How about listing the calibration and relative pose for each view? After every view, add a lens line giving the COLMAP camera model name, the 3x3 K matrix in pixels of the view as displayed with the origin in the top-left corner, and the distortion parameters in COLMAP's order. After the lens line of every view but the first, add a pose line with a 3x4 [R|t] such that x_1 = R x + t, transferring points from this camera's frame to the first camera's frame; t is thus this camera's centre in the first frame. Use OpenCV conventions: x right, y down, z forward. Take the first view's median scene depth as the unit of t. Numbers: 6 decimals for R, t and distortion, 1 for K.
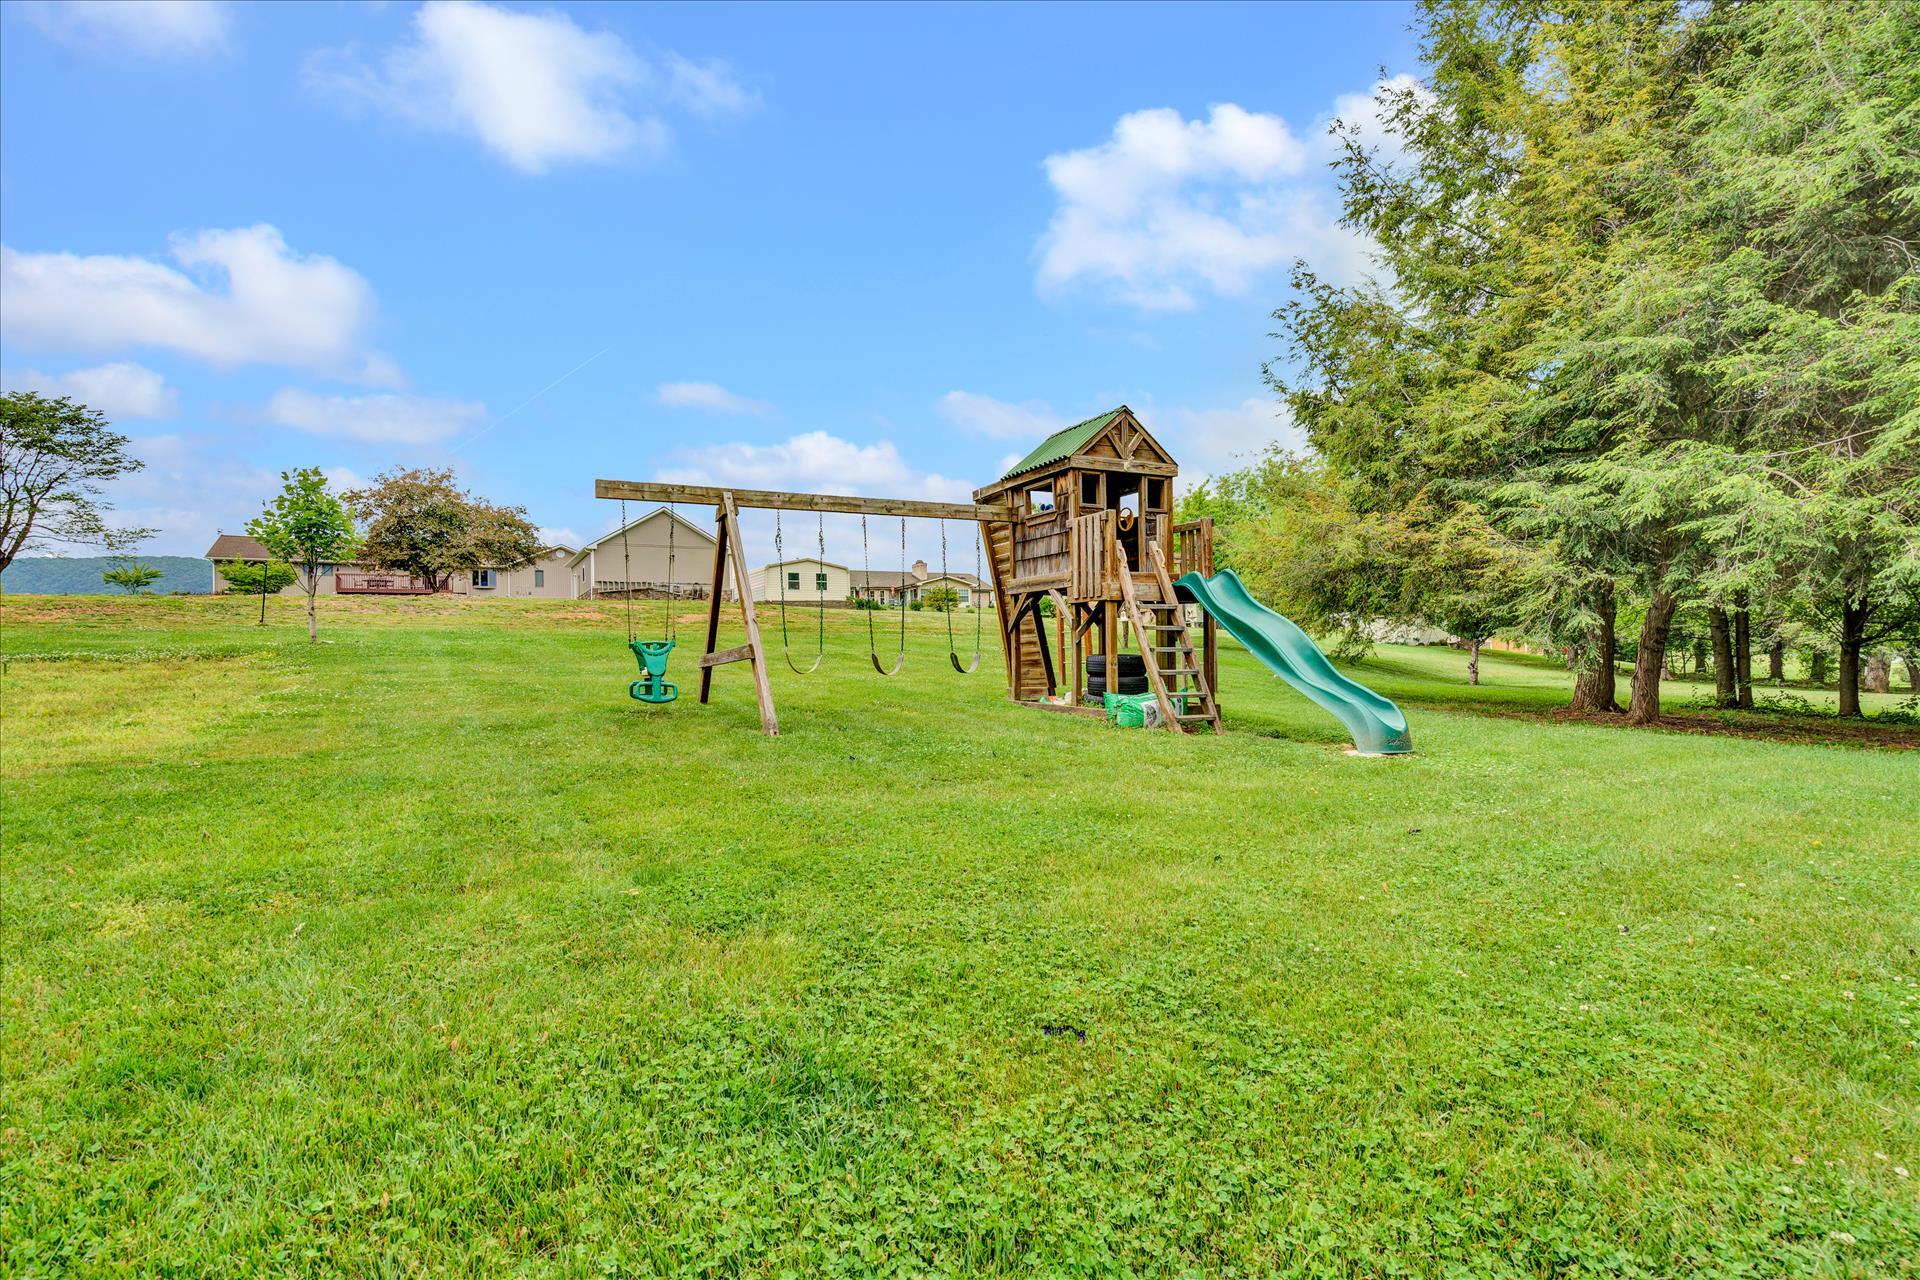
lens RADIAL K [[879.8, 0, 952.7], [0, 879.8, 663.8], [0, 0, 1]] dist [0.000005, 0.000057]
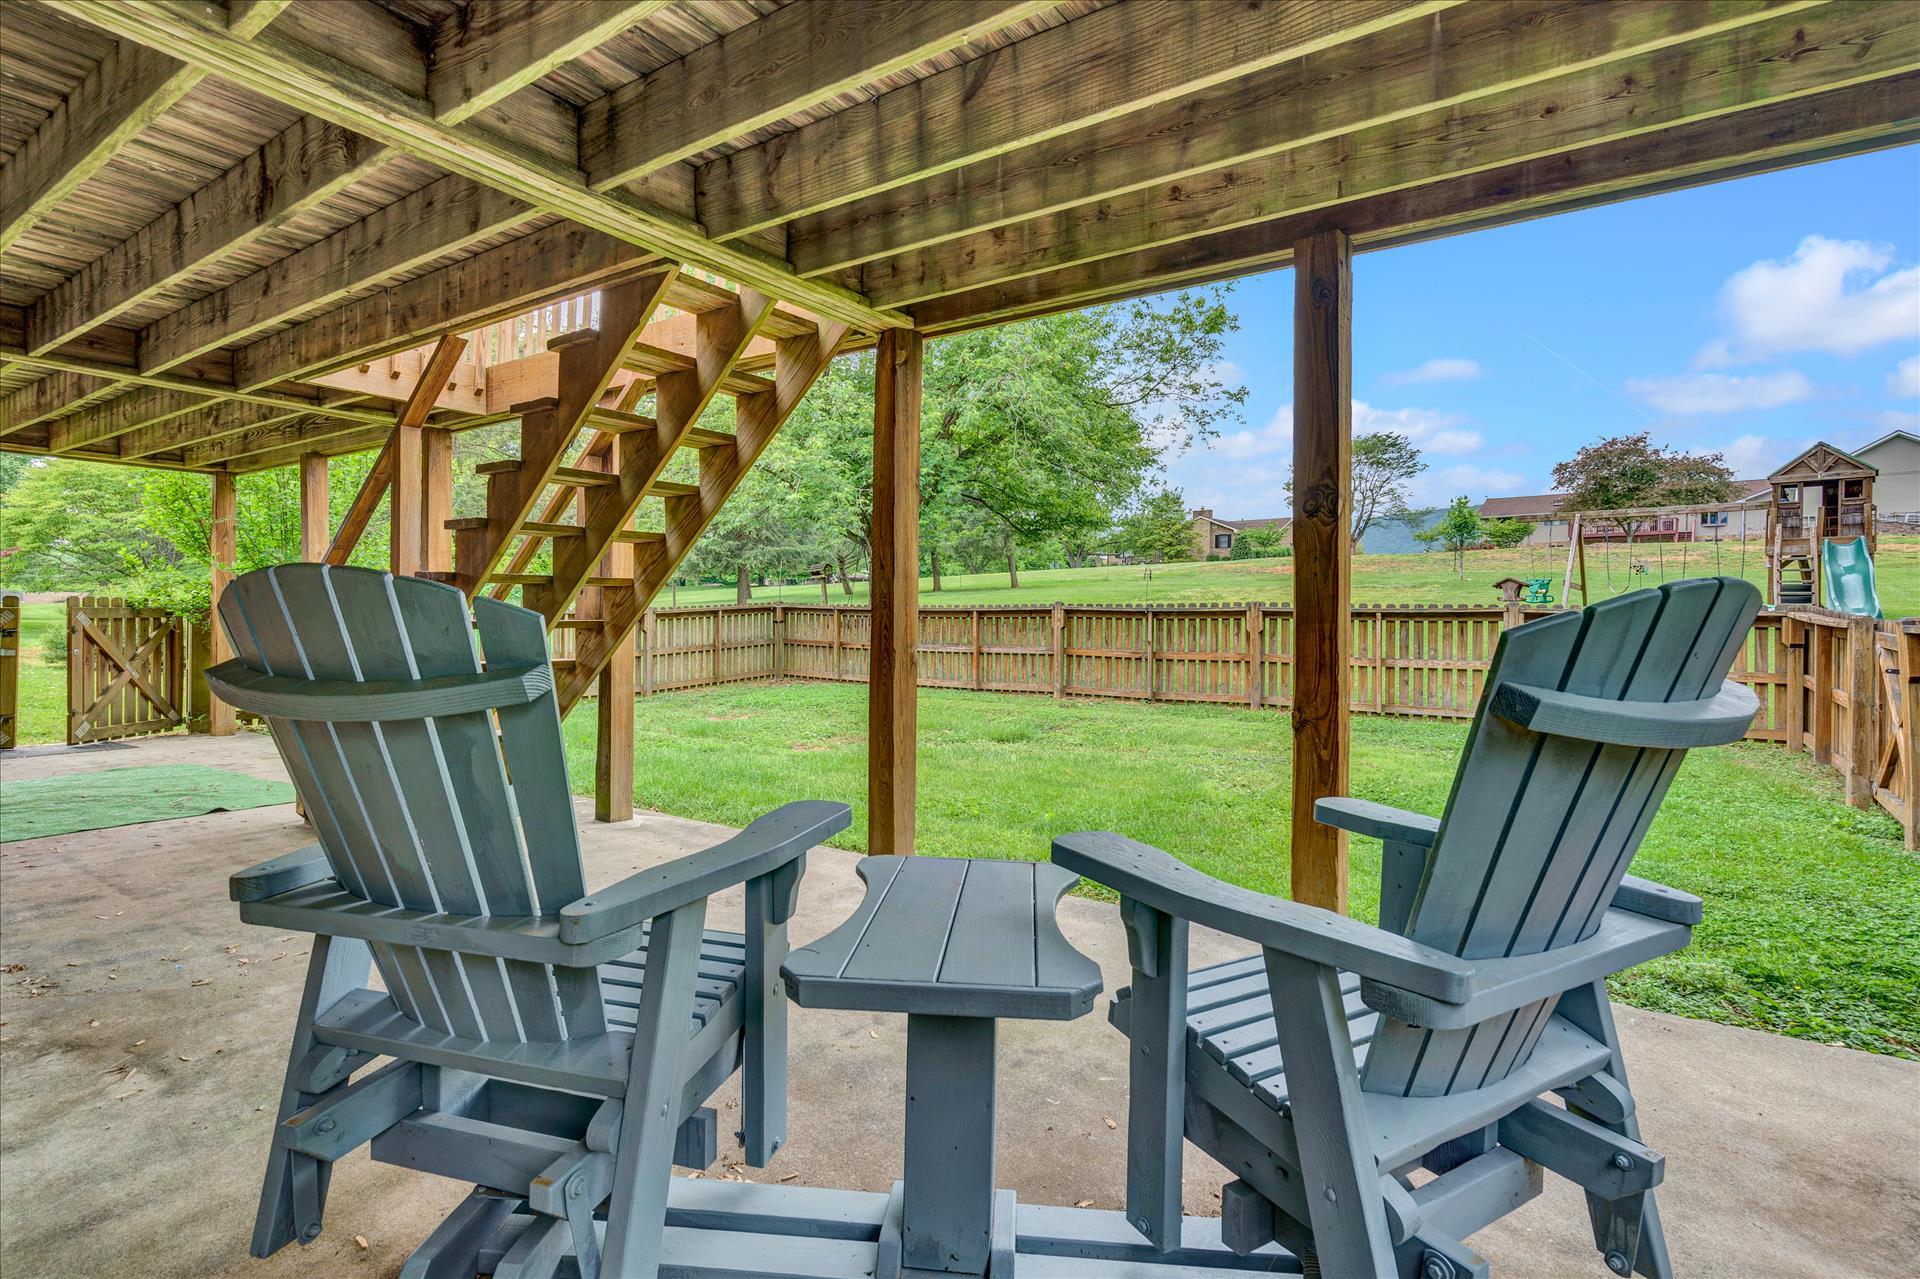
lens RADIAL K [[906.8, 0, 960.3], [0, 906.8, 619.2], [0, 0, 1]] dist [0.000932, 0.000432]
pose [[0.321397, 0.034451, -0.946318, 0.329017], [-0.017131, 0.999386, 0.030564, 0.007389], [0.946789, 0.006388, 0.321790, -0.286355]]
